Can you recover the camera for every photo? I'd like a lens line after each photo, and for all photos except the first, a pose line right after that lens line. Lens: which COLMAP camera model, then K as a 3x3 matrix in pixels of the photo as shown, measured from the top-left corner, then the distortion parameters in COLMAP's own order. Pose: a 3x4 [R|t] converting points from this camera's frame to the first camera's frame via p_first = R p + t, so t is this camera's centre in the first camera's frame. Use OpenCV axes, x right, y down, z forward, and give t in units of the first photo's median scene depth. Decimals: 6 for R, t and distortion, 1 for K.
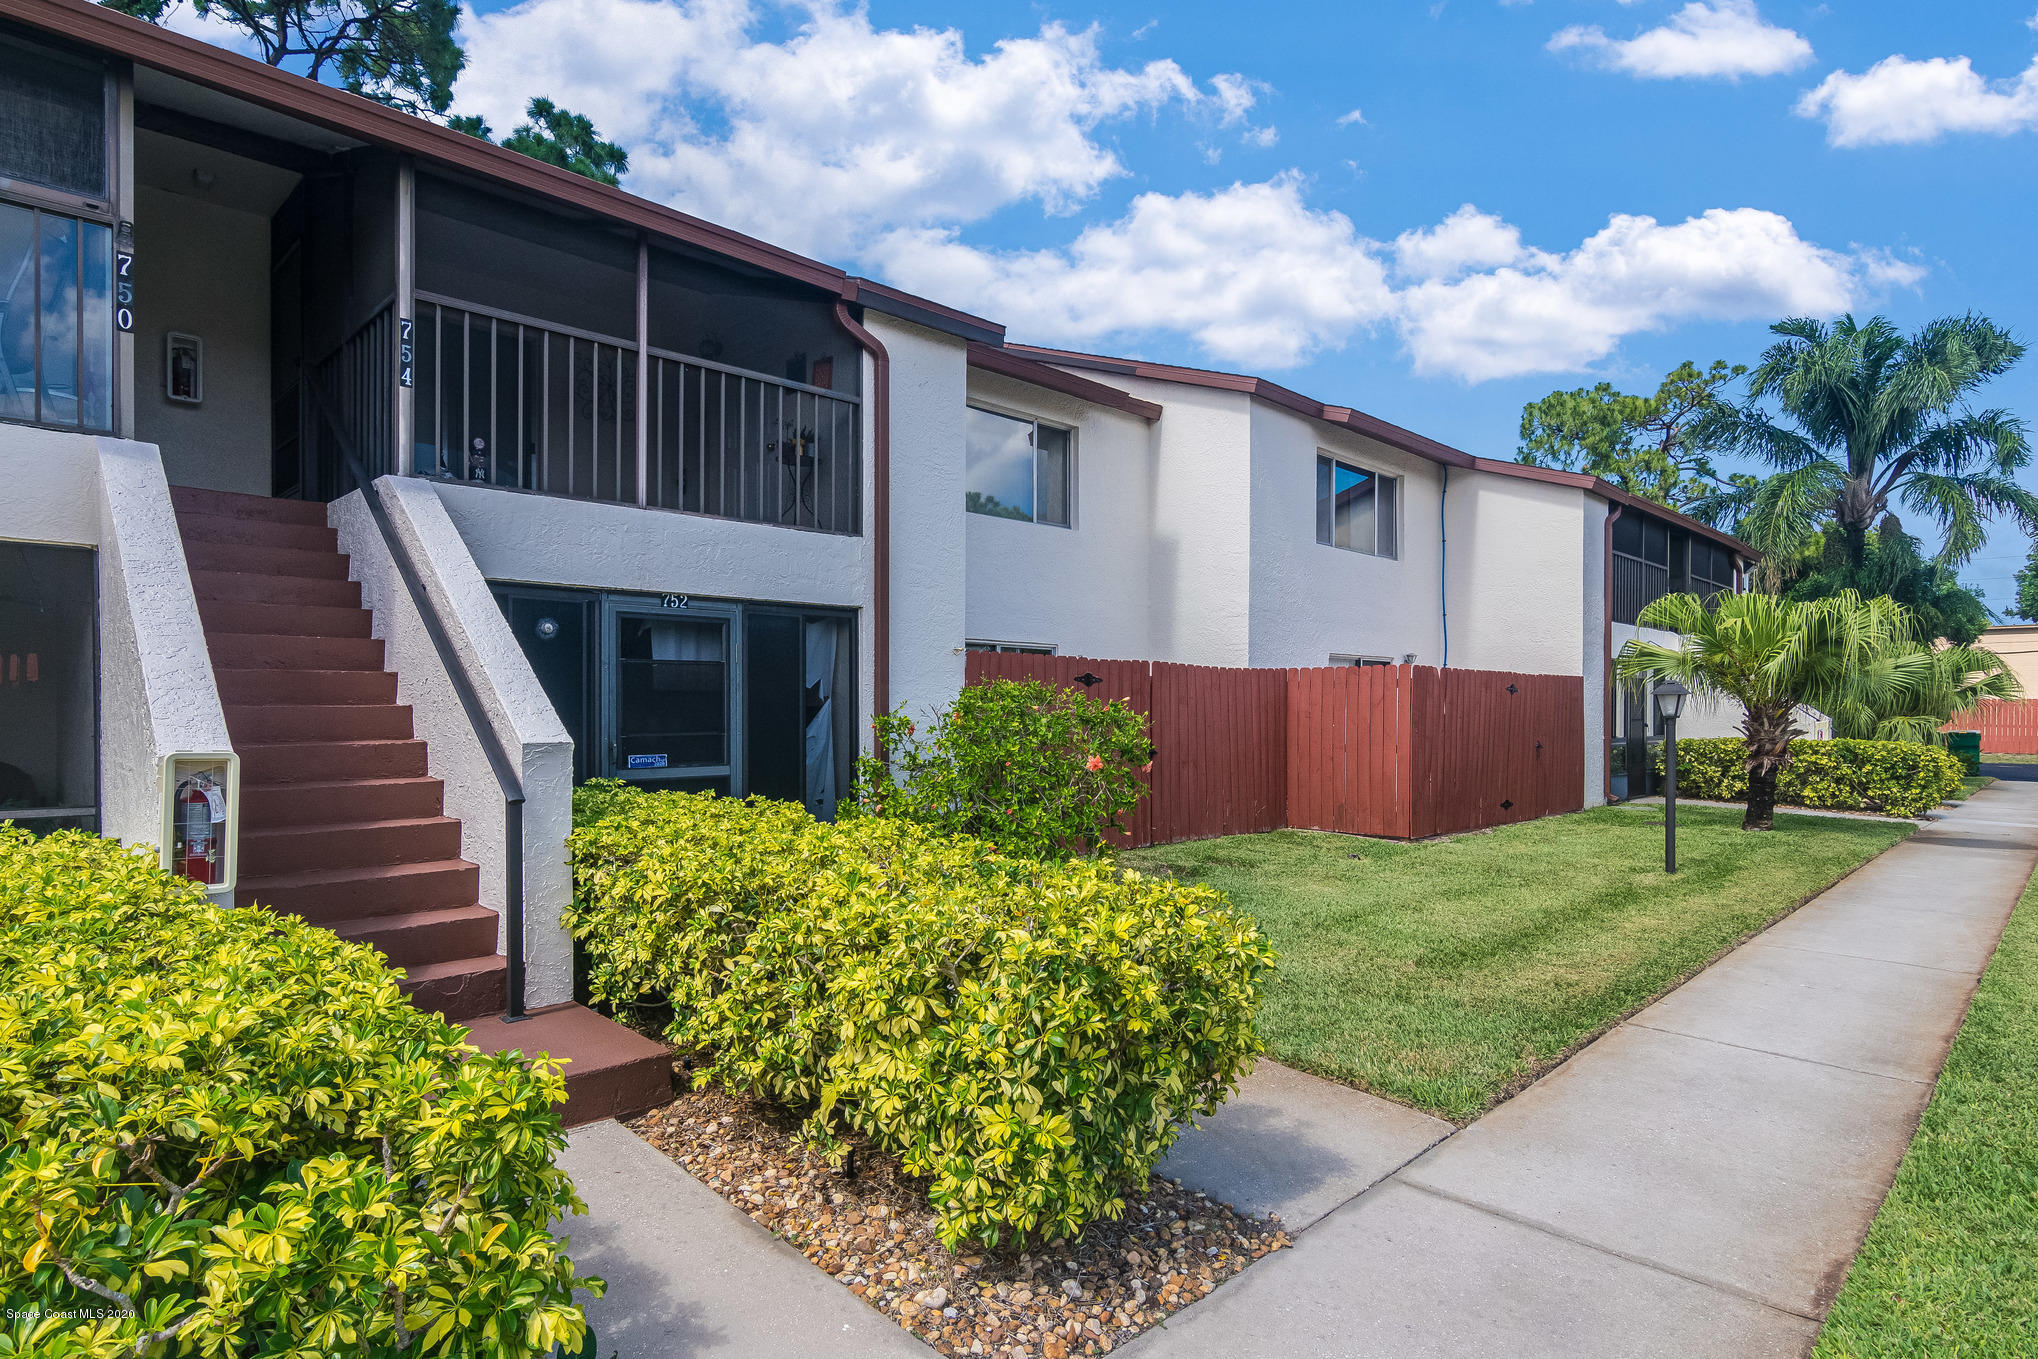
lens RADIAL K [[1067.6, 0, 1009.8], [0, 1067.6, 705.9], [0, 0, 1]] dist [-0.005606, 0.000405]
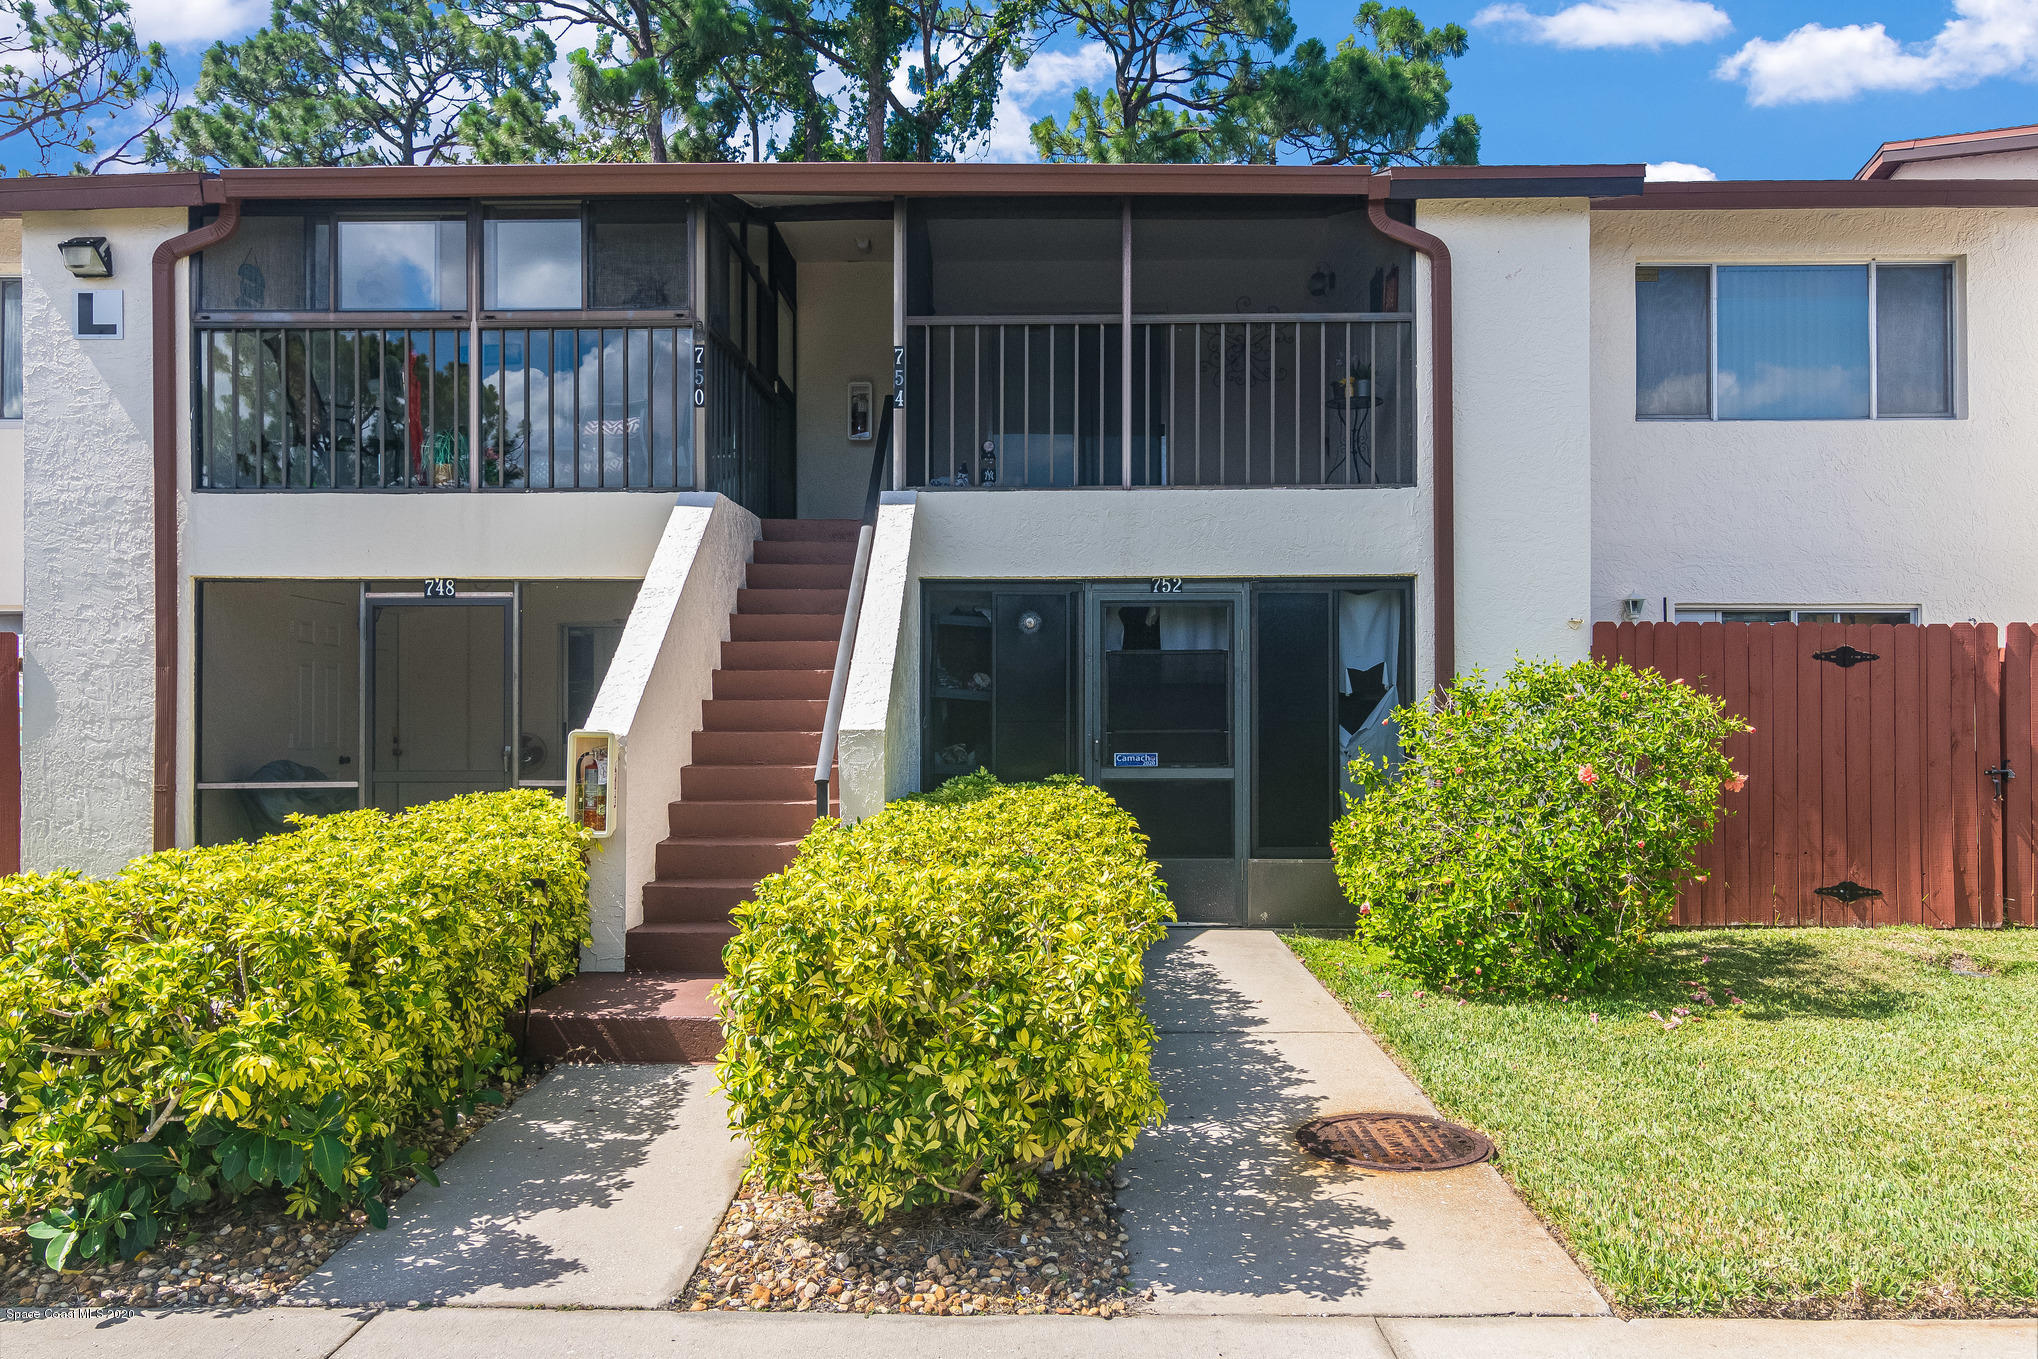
lens RADIAL K [[1379.2, 0, 1009.4], [0, 1379.2, 689.1], [0, 0, 1]] dist [0.004348, -0.004395]
pose [[0.707750, -0.013744, -0.706329, 0.429692], [0.001818, 0.999843, -0.017633, 0.011184], [0.706461, 0.011196, 0.707664, 0.070267]]
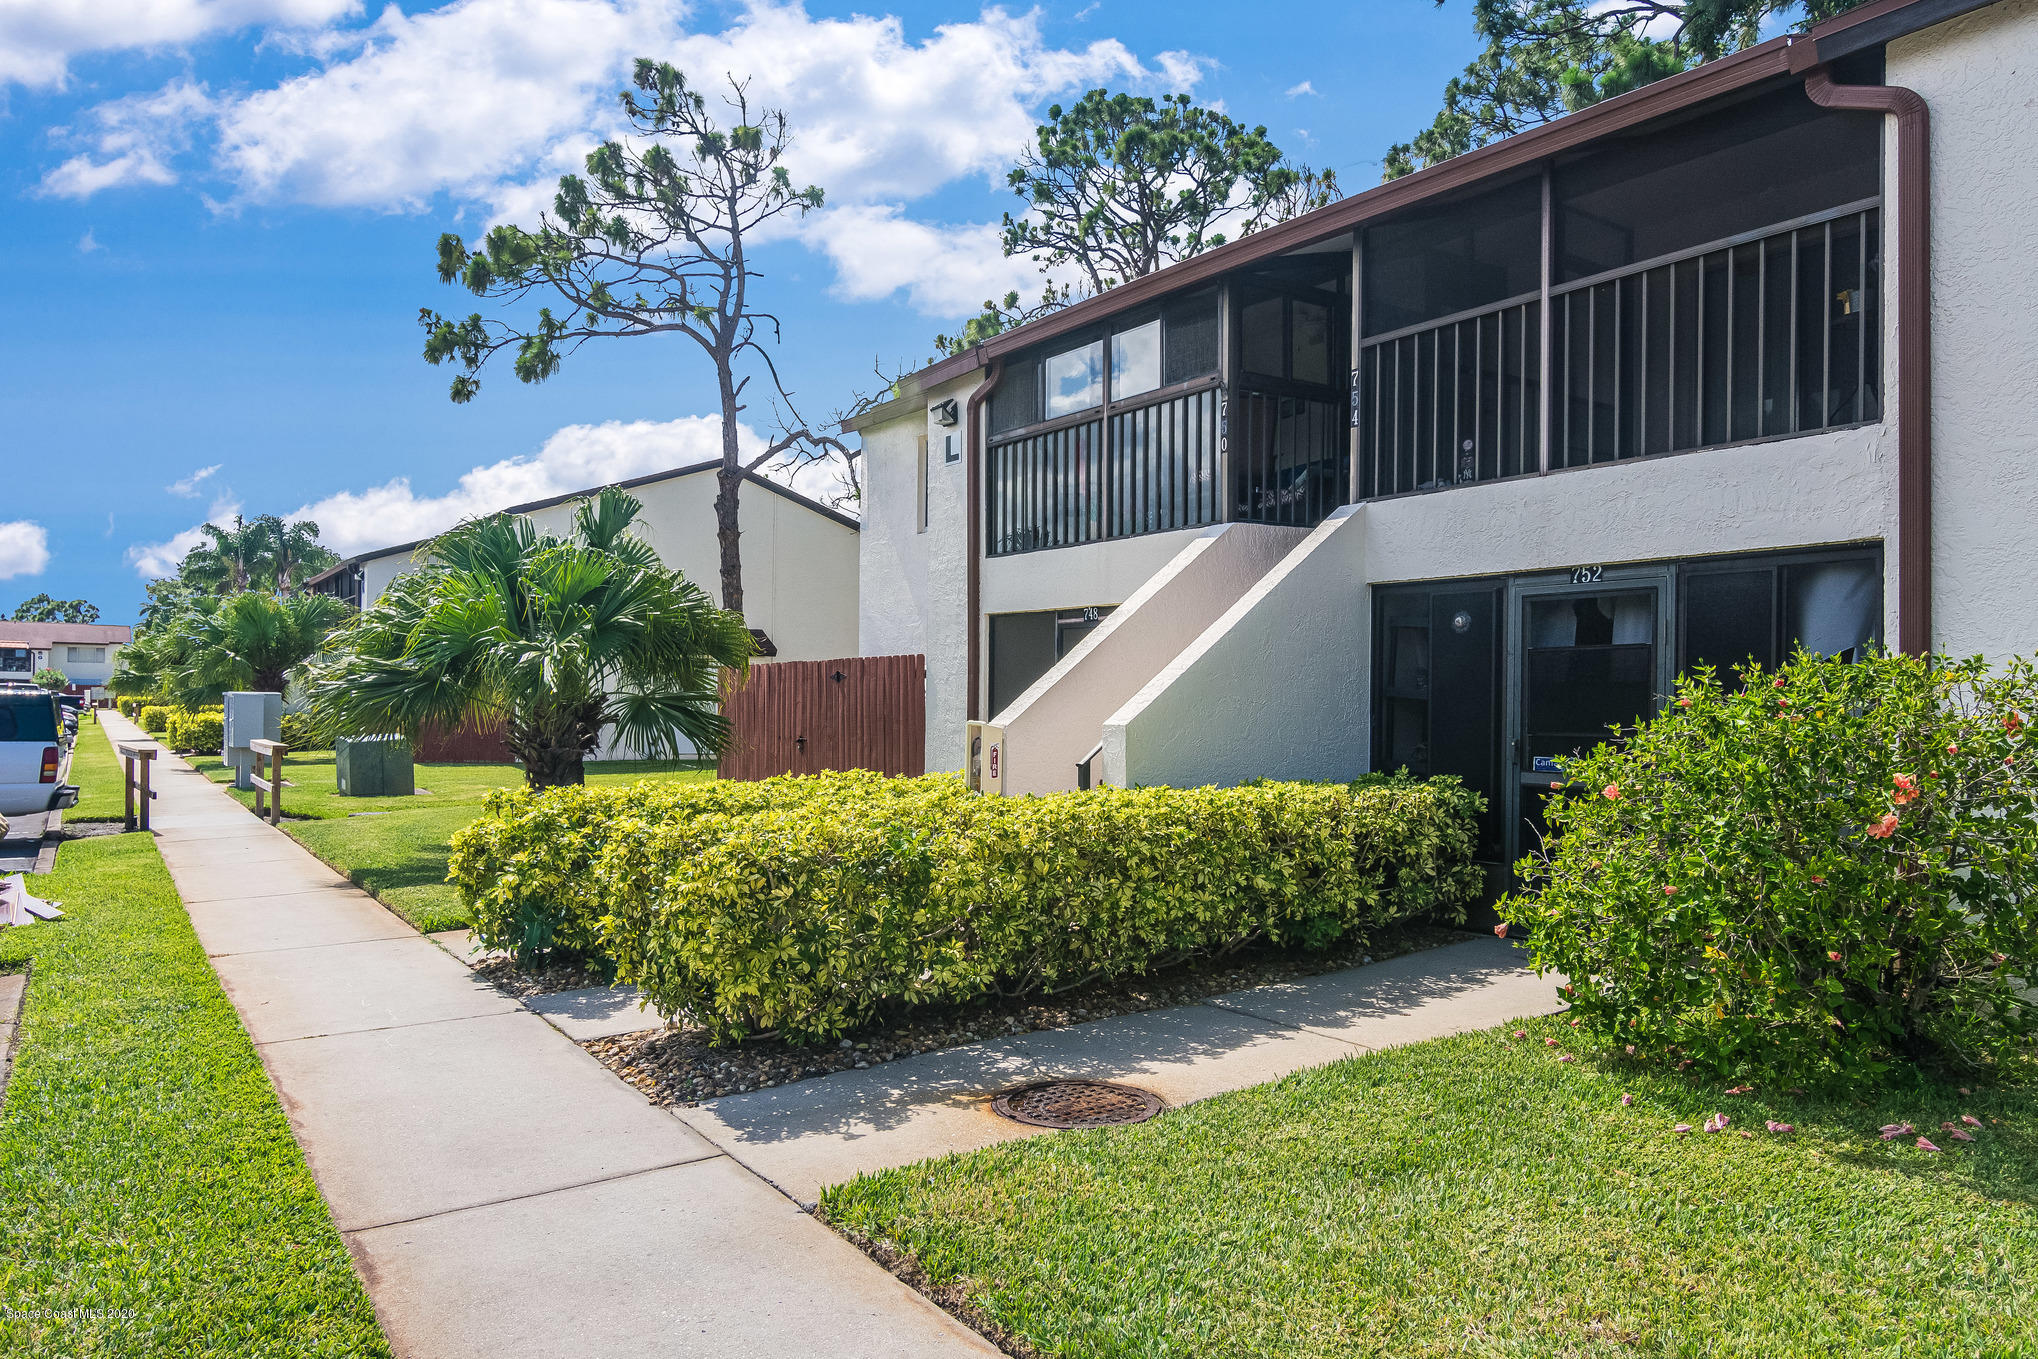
lens RADIAL K [[1333.4, 0, 1024.5], [0, 1333.4, 673.5], [0, 0, 1]] dist [-0.005657, -0.004209]
pose [[-0.157044, -0.020805, -0.987372, 0.788695], [-0.007365, 0.999775, -0.019895, 0.002699], [0.987564, 0.004148, -0.157162, 0.739756]]
